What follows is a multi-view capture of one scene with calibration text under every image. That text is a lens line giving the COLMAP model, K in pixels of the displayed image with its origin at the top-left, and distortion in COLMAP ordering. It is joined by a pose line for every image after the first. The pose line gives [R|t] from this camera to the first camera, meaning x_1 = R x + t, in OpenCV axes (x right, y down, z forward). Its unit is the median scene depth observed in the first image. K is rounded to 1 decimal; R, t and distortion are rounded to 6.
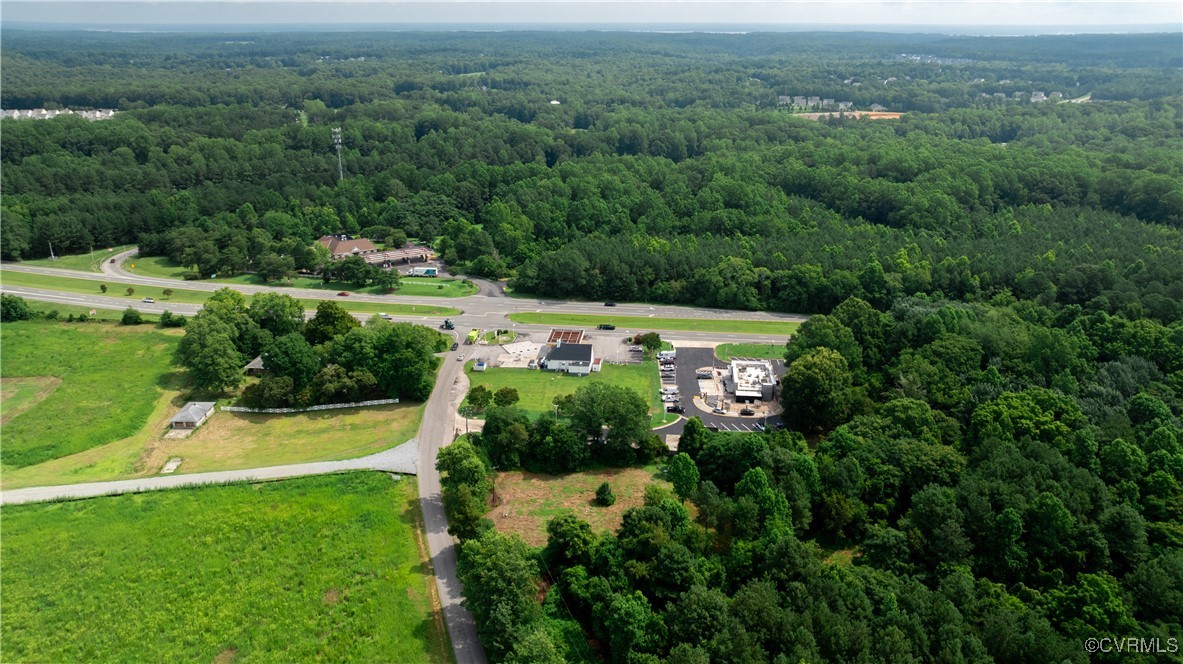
lens RADIAL K [[838.0, 0, 597.9], [0, 838.0, 344.4], [0, 0, 1]] dist [-0.030215, 0.032705]
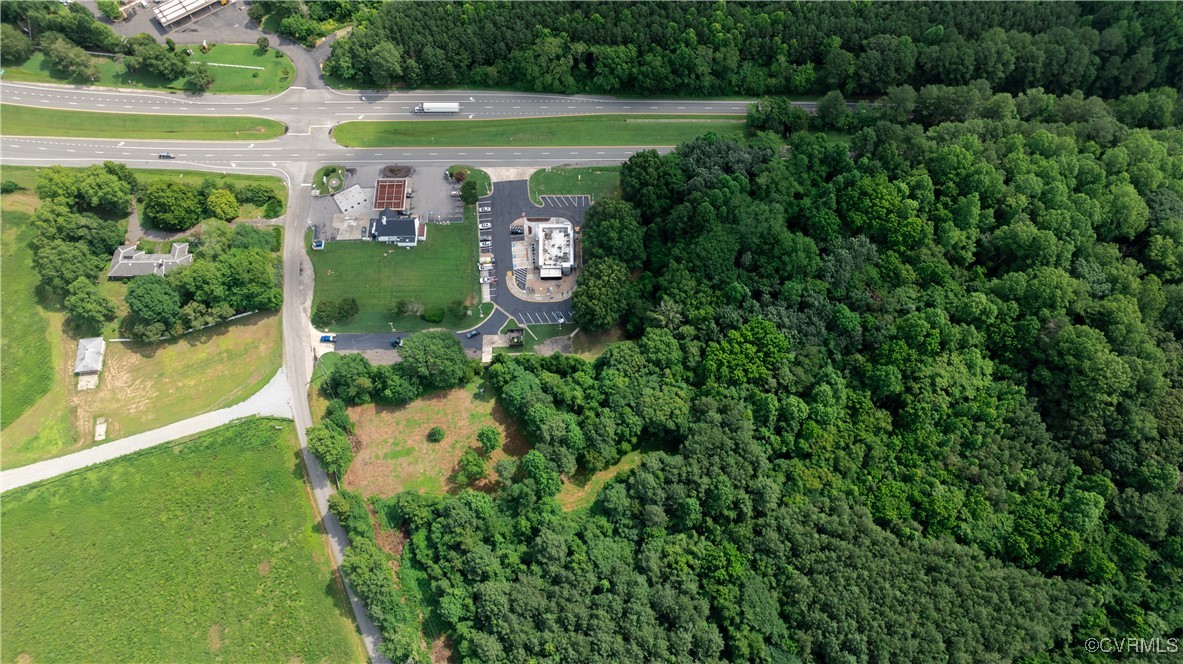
lens RADIAL K [[838.0, 0, 595.7], [0, 838.0, 331.7], [0, 0, 1]] dist [-0.030215, 0.032705]
pose [[0.992429, -0.107389, 0.059599, 0.162700], [0.038305, 0.731690, 0.680561, -0.693121], [-0.116693, -0.673125, 0.730264, 0.058262]]
